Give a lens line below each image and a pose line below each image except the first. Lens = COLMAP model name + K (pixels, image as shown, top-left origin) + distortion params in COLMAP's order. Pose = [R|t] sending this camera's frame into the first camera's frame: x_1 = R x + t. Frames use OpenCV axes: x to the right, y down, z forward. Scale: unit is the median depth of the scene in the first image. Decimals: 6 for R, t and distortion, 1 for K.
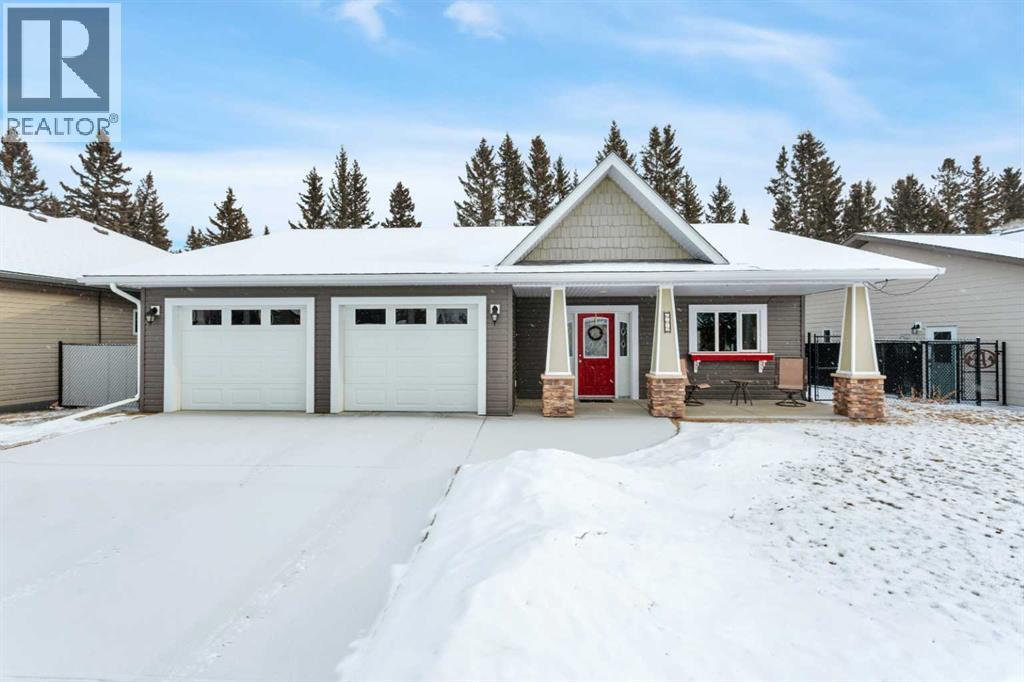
lens RADIAL K [[487.6, 0, 512.3], [0, 487.6, 338.9], [0, 0, 1]] dist [0.002572, 0.003377]
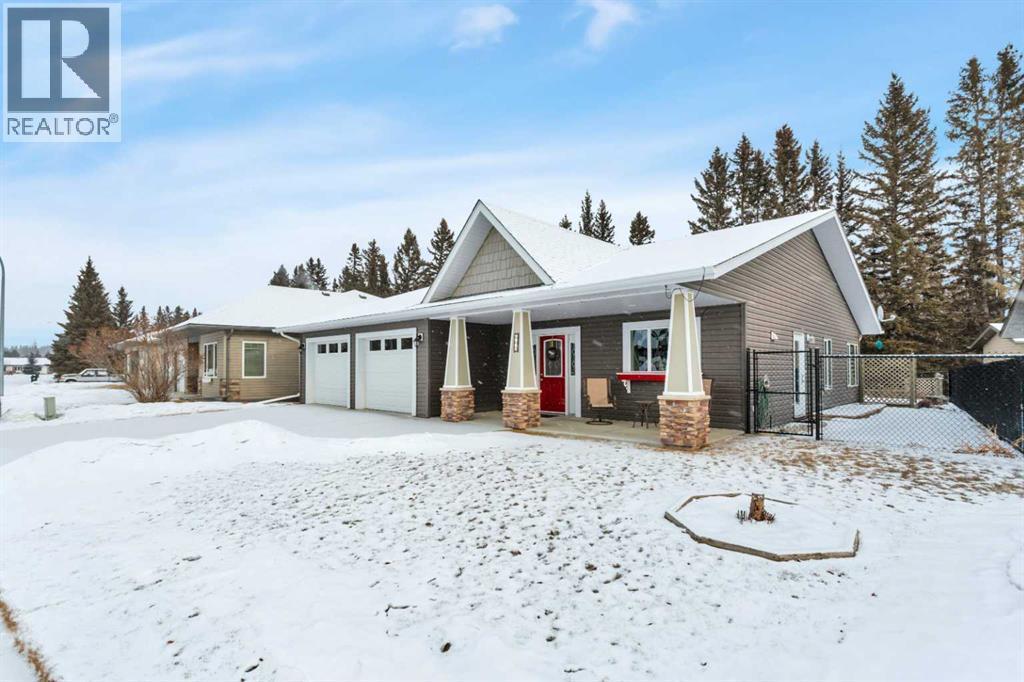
lens RADIAL K [[487.6, 0, 510.2], [0, 487.6, 367.6], [0, 0, 1]] dist [0.002572, 0.003377]
pose [[0.766214, -0.000704, -0.642585, 0.800426], [0.003200, 0.999991, 0.002720, 0.015423], [0.642577, -0.004140, 0.766210, 0.111611]]
